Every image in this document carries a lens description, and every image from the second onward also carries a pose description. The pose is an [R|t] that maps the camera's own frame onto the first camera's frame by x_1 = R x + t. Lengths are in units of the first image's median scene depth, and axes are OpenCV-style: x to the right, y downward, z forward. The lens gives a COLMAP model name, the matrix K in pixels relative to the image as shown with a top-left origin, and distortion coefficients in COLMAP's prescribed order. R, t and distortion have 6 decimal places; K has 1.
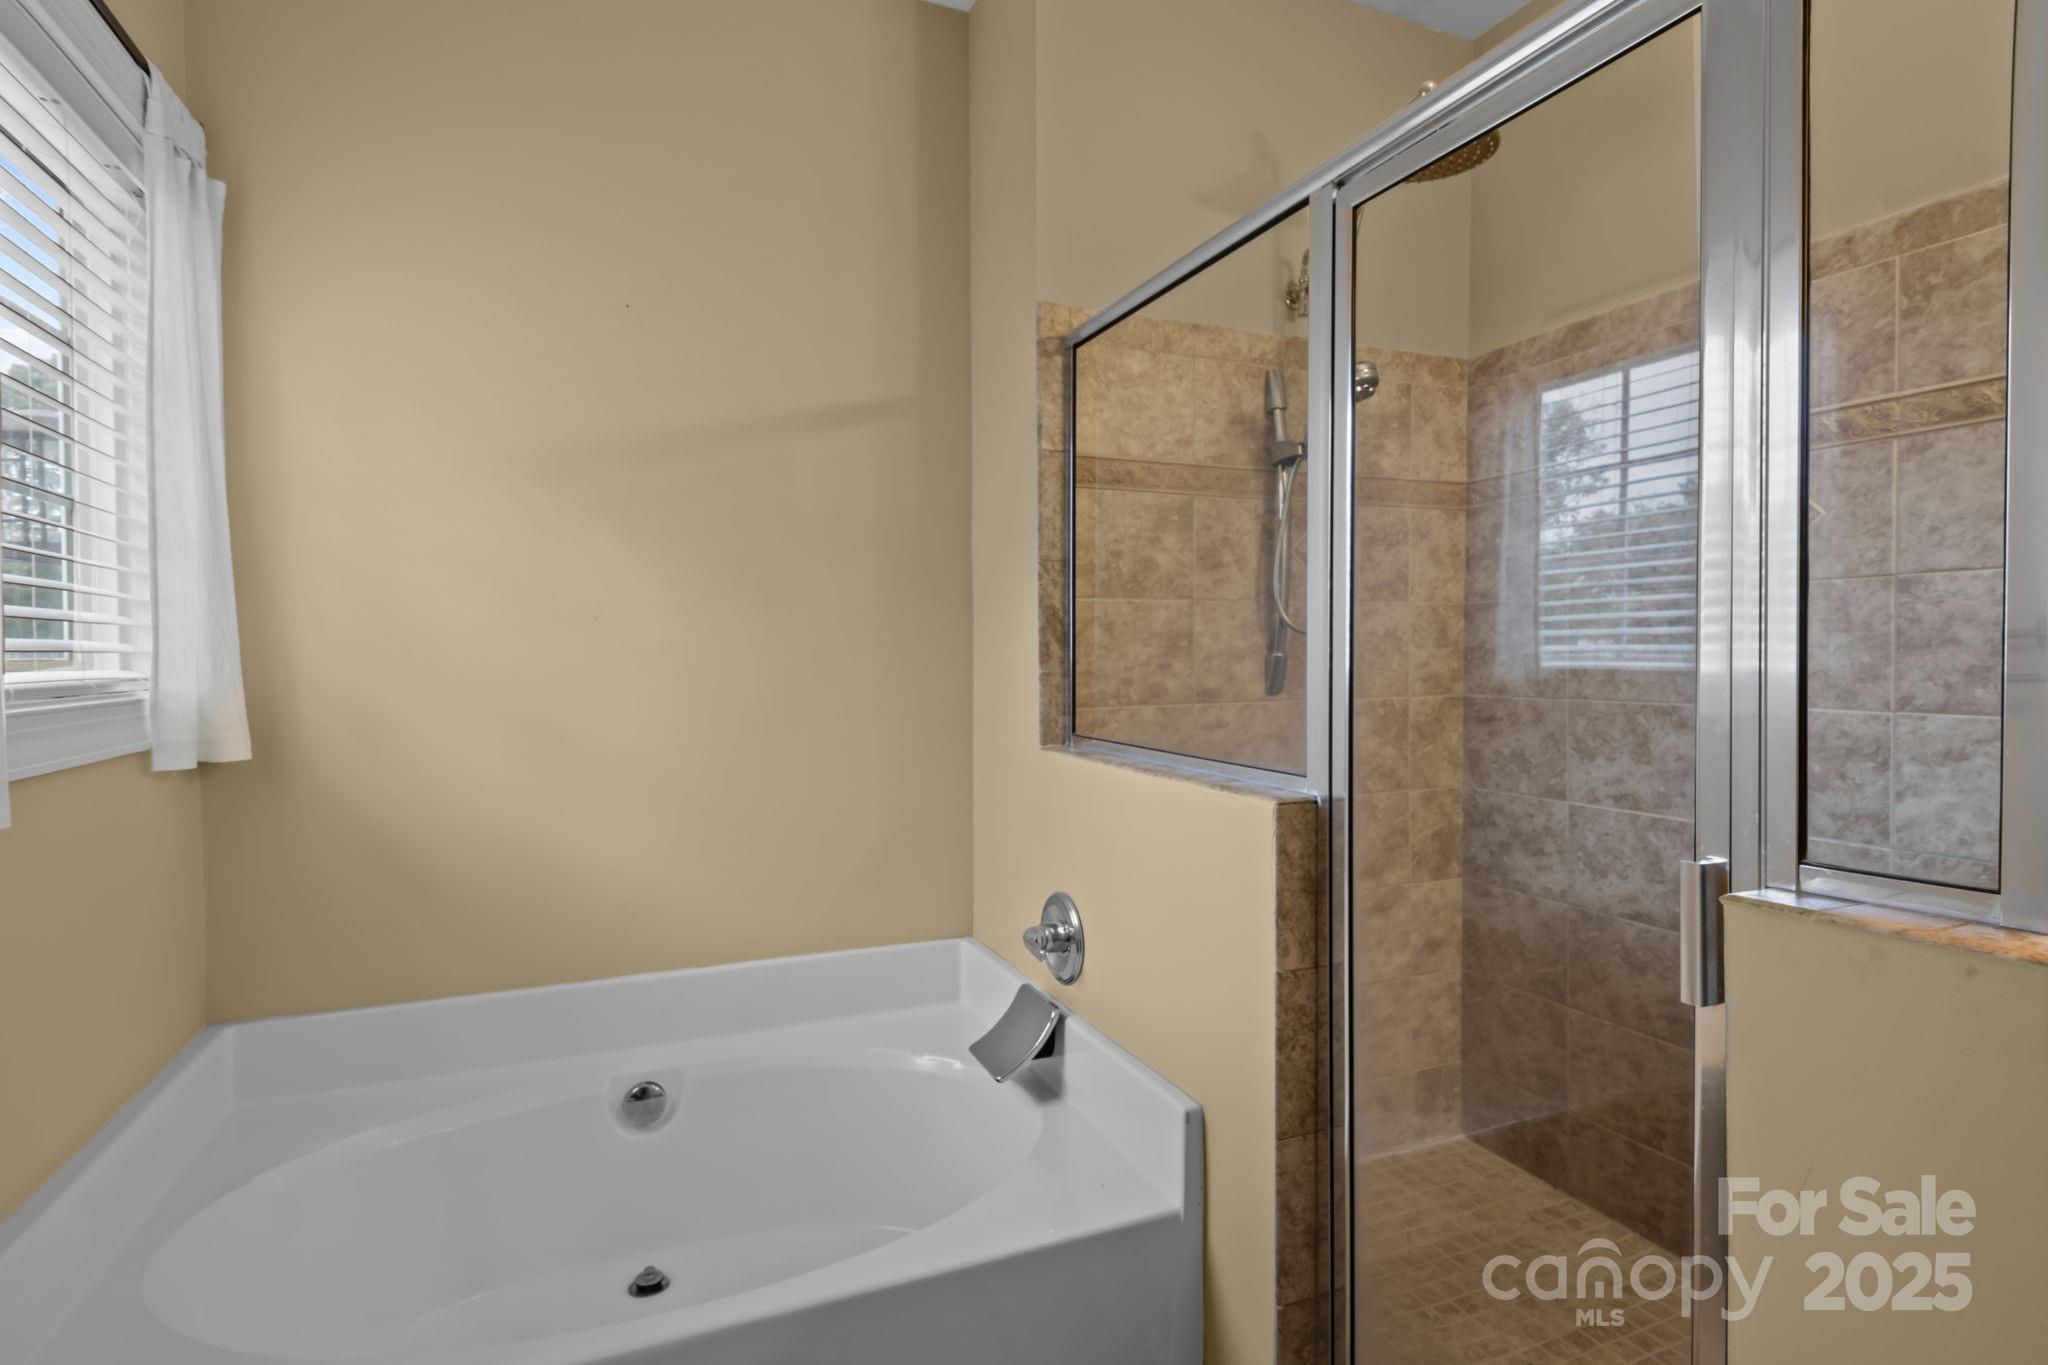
lens RADIAL K [[1028.7, 0, 1026.2], [0, 1028.7, 701.0], [0, 0, 1]] dist [0.046372, -0.000260]
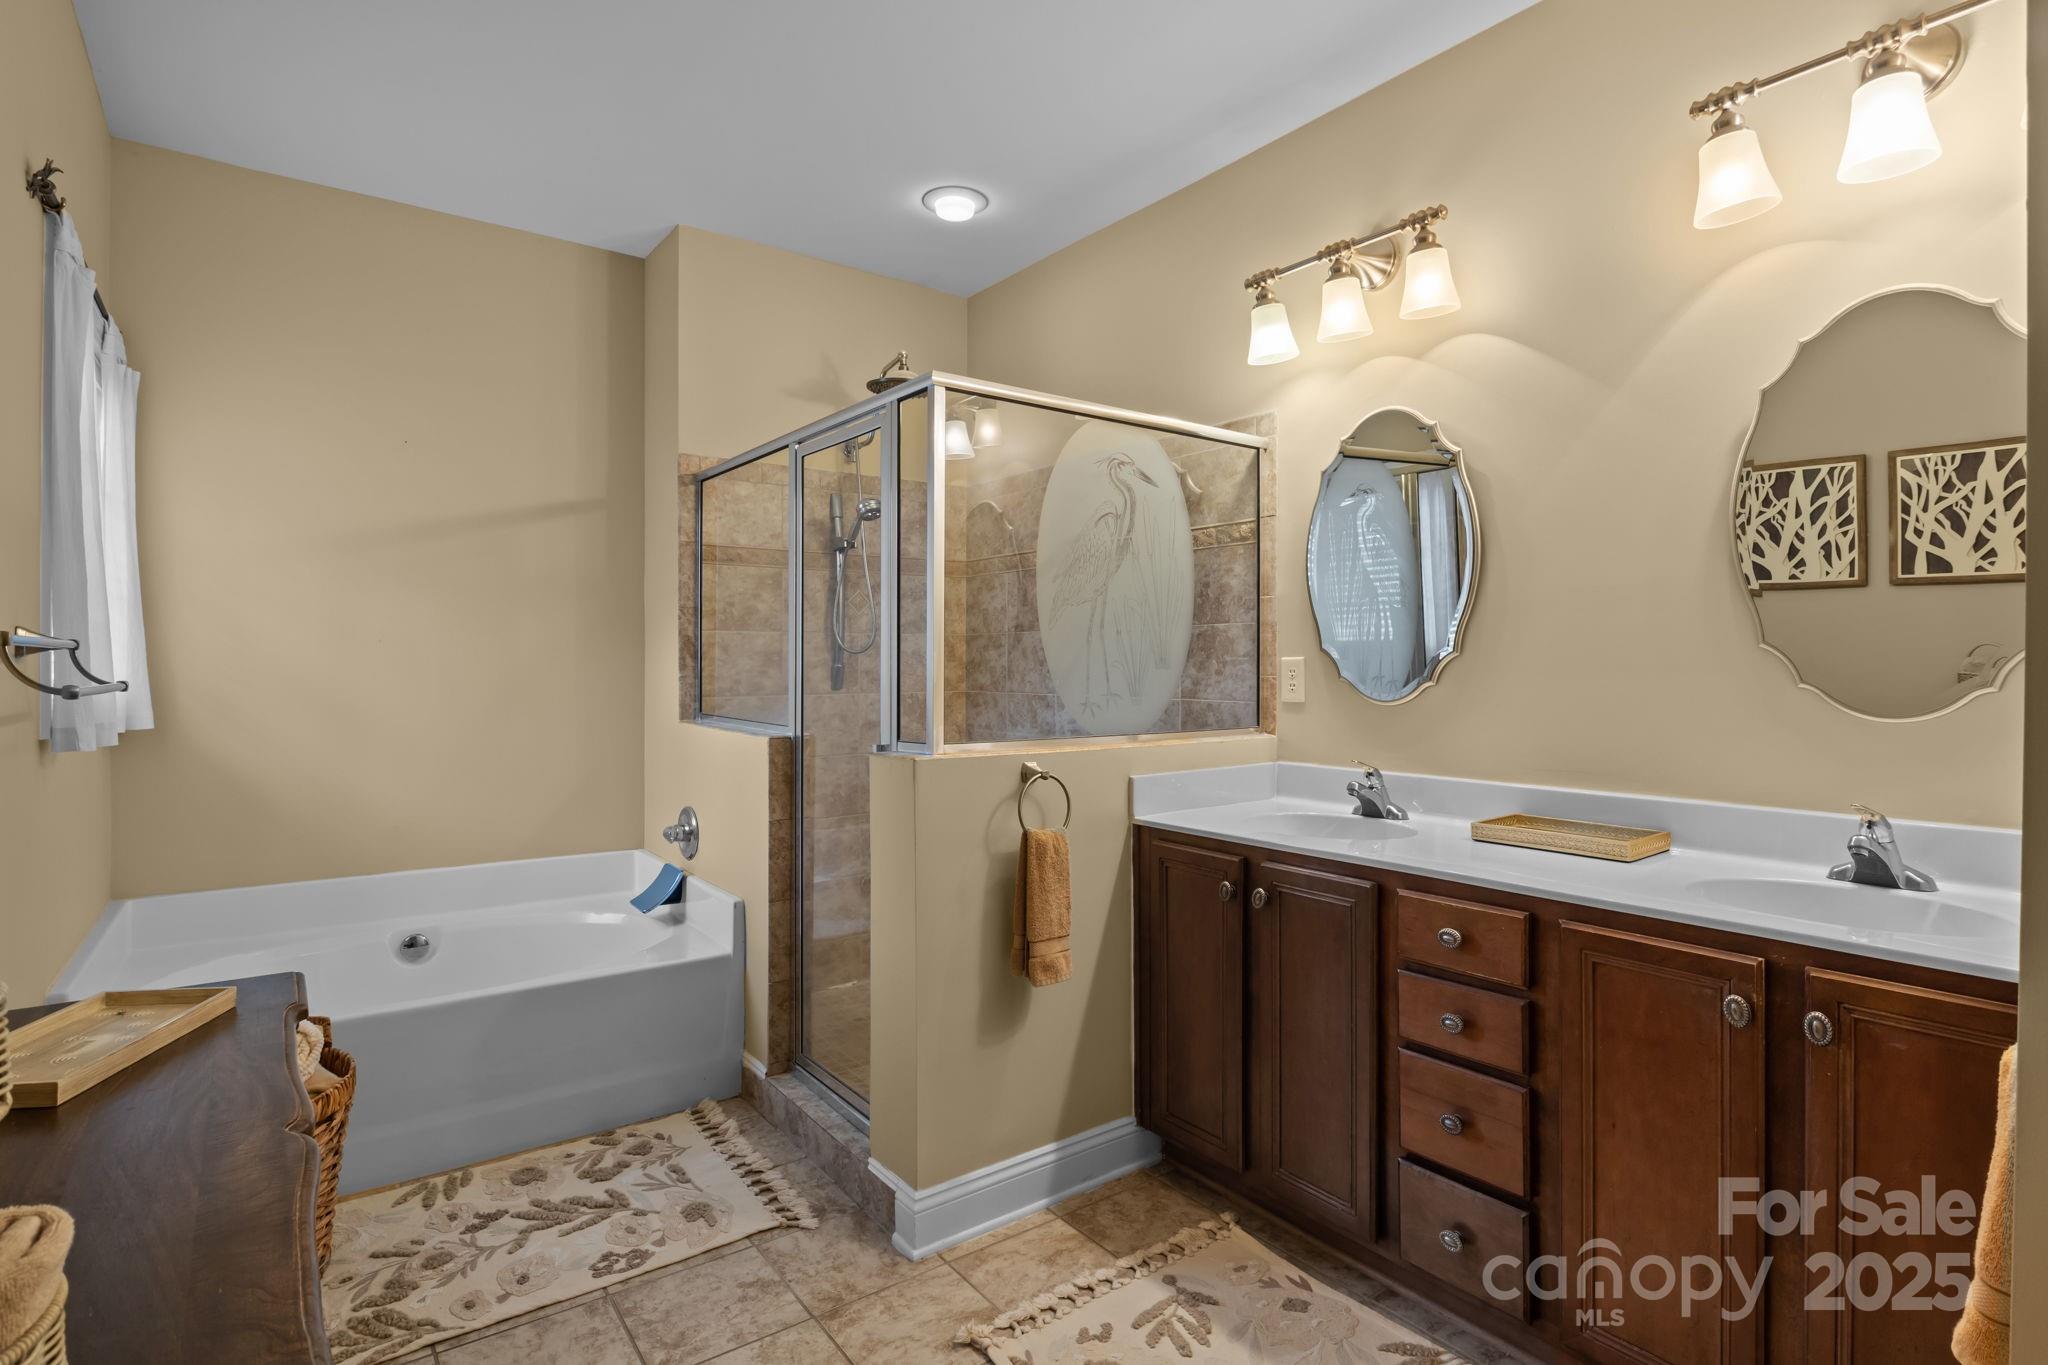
lens RADIAL K [[1021.4, 0, 1024.0], [0, 1021.4, 682.5], [0, 0, 1]] dist [0.000788, 0.001200]
pose [[0.973738, 0.000661, 0.227673, 0.177354], [0.005111, 0.999680, -0.024765, 0.026284], [-0.227616, 0.025278, 0.973423, -0.710282]]
